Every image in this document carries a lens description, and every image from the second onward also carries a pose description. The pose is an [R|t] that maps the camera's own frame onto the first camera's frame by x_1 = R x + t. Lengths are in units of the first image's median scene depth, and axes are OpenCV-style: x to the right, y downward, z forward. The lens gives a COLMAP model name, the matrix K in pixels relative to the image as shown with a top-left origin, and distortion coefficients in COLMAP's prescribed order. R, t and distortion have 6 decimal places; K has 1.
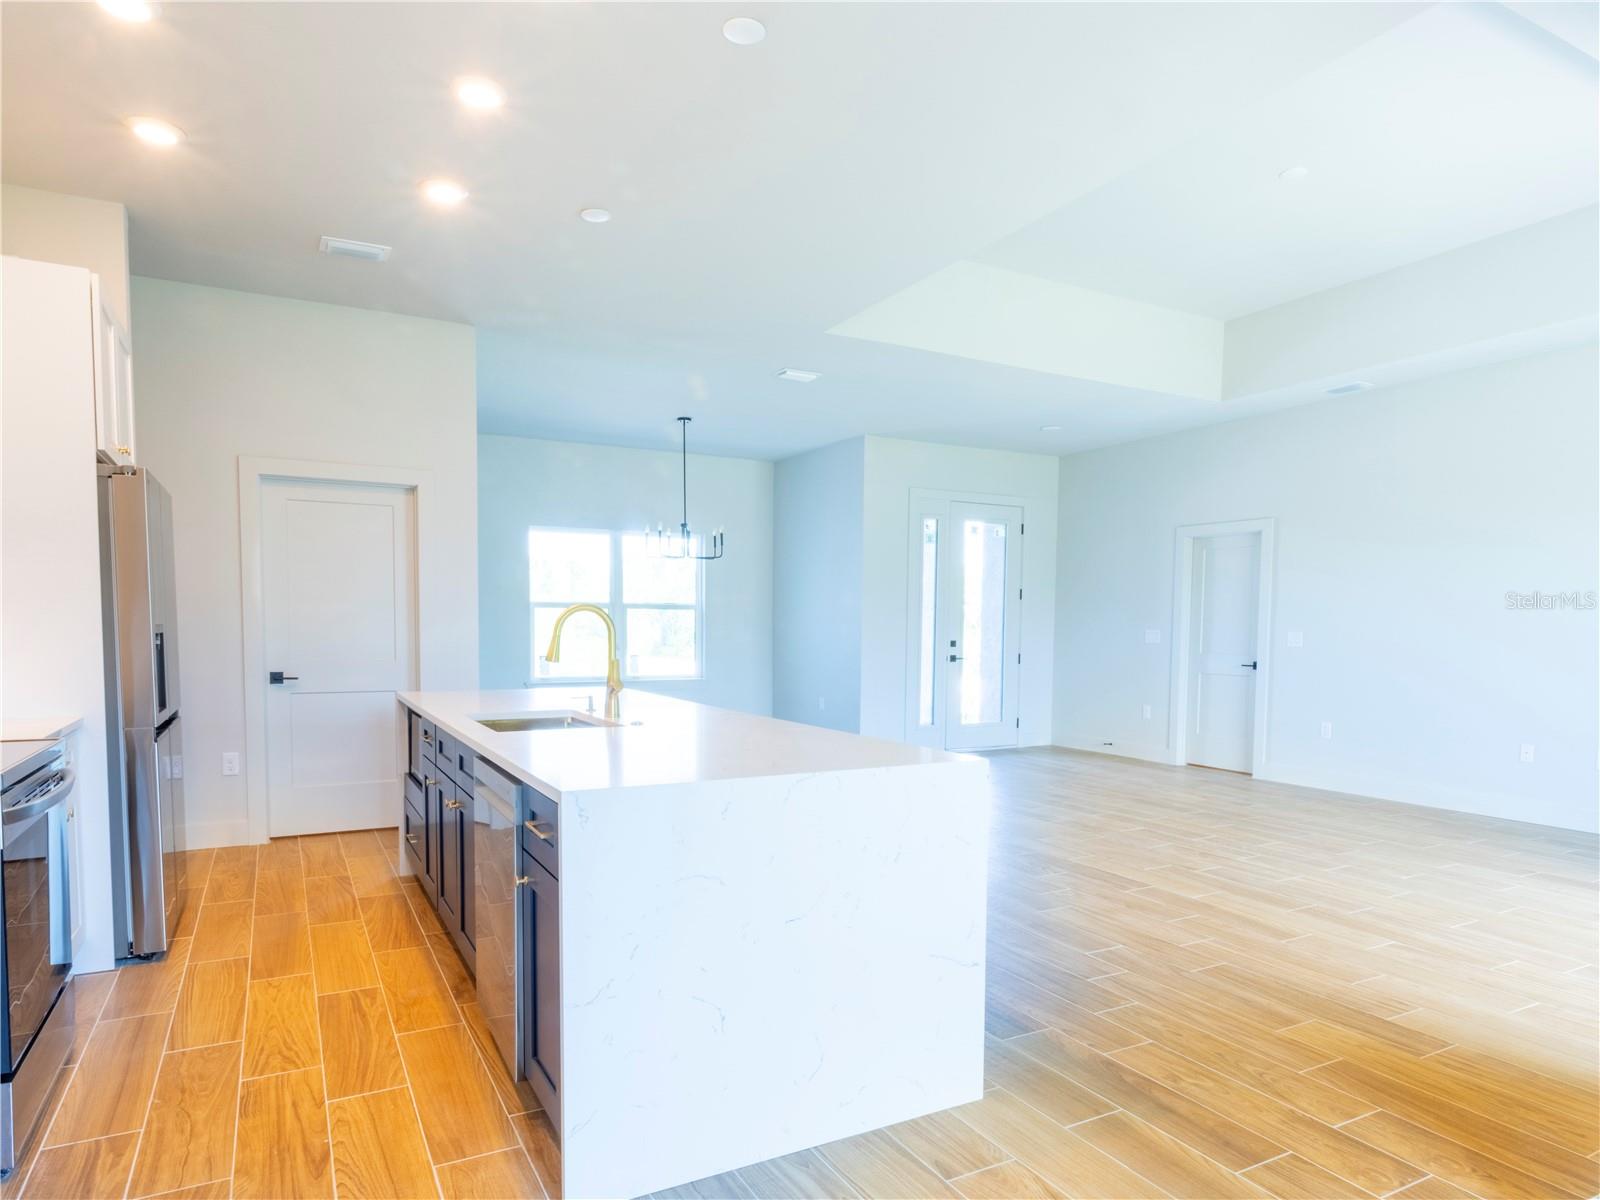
lens RADIAL K [[965.4, 0, 800.0], [0, 965.4, 600.0], [0, 0, 1]] dist [-0.002573, 0.001778]
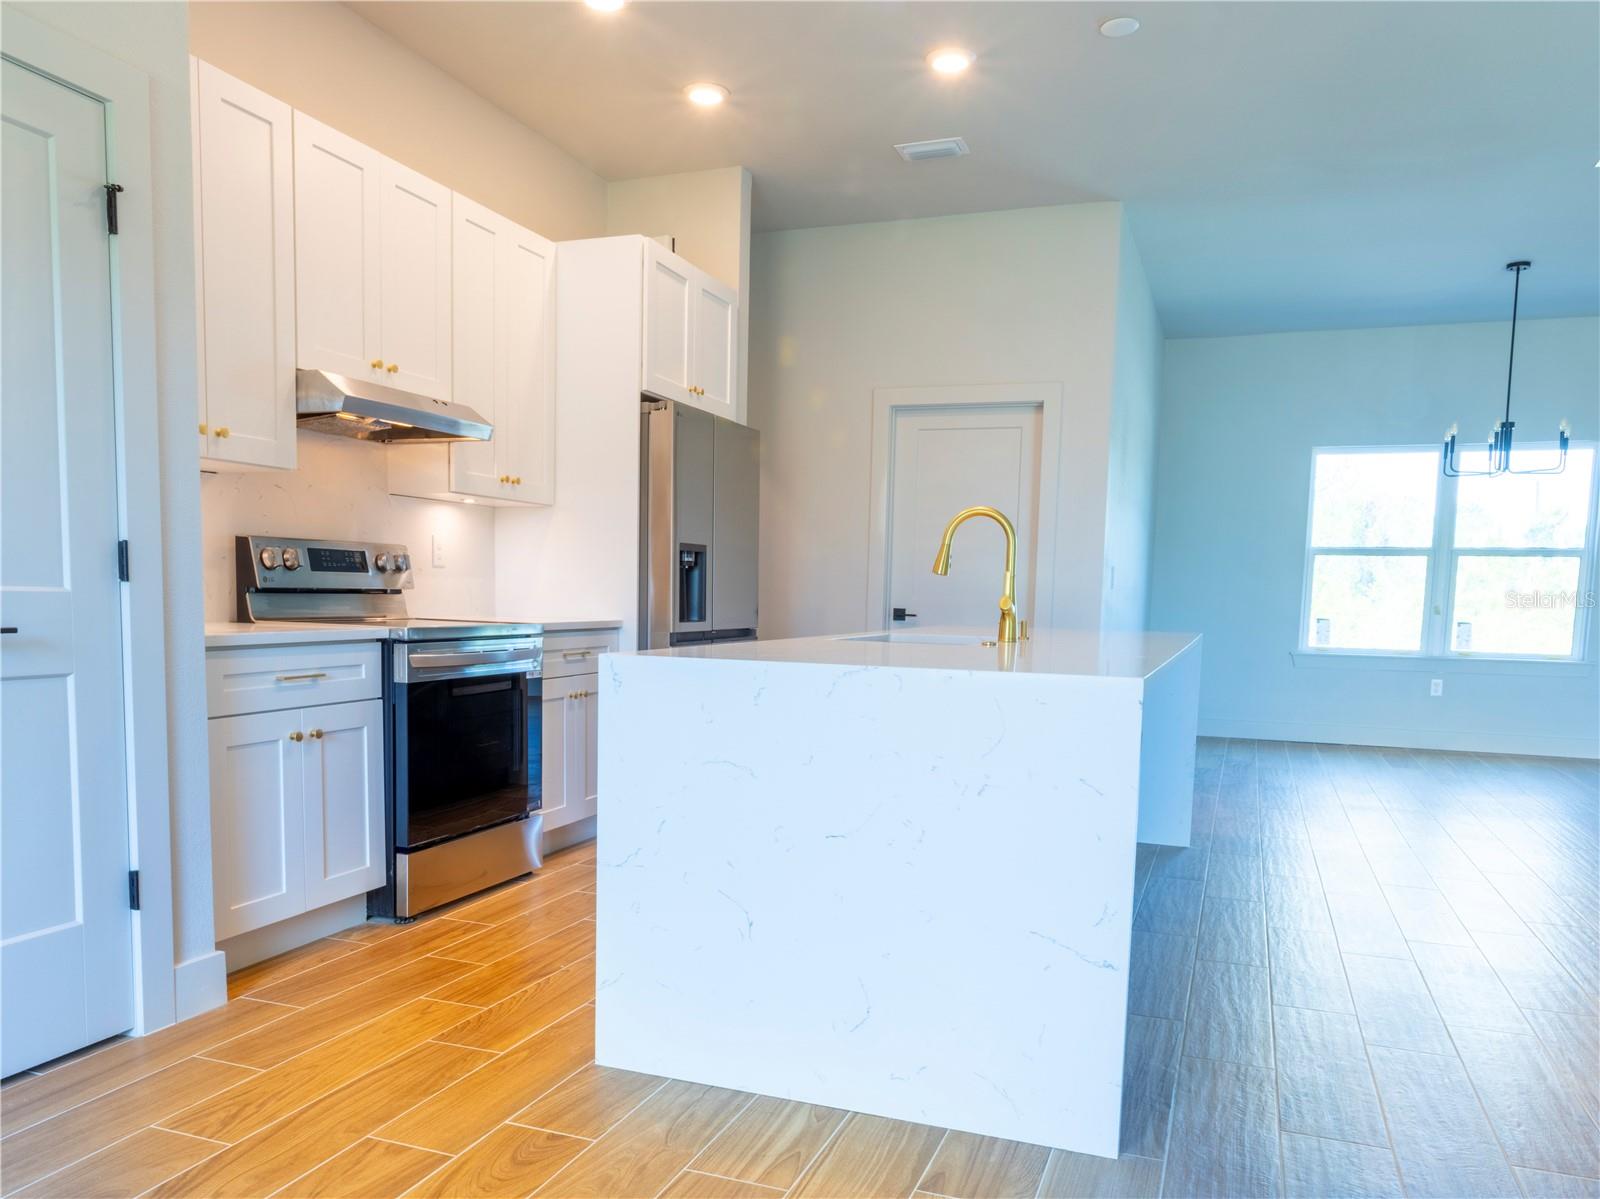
lens RADIAL K [[1238.7, 0, 800.0], [0, 1238.7, 599.5], [0, 0, 1]] dist [-0.006261, 0.000800]
pose [[0.649298, 0.011733, -0.760444, 0.210296], [0.001289, 0.999863, 0.016527, 0.028030], [0.760533, -0.011711, 0.649193, 0.072461]]
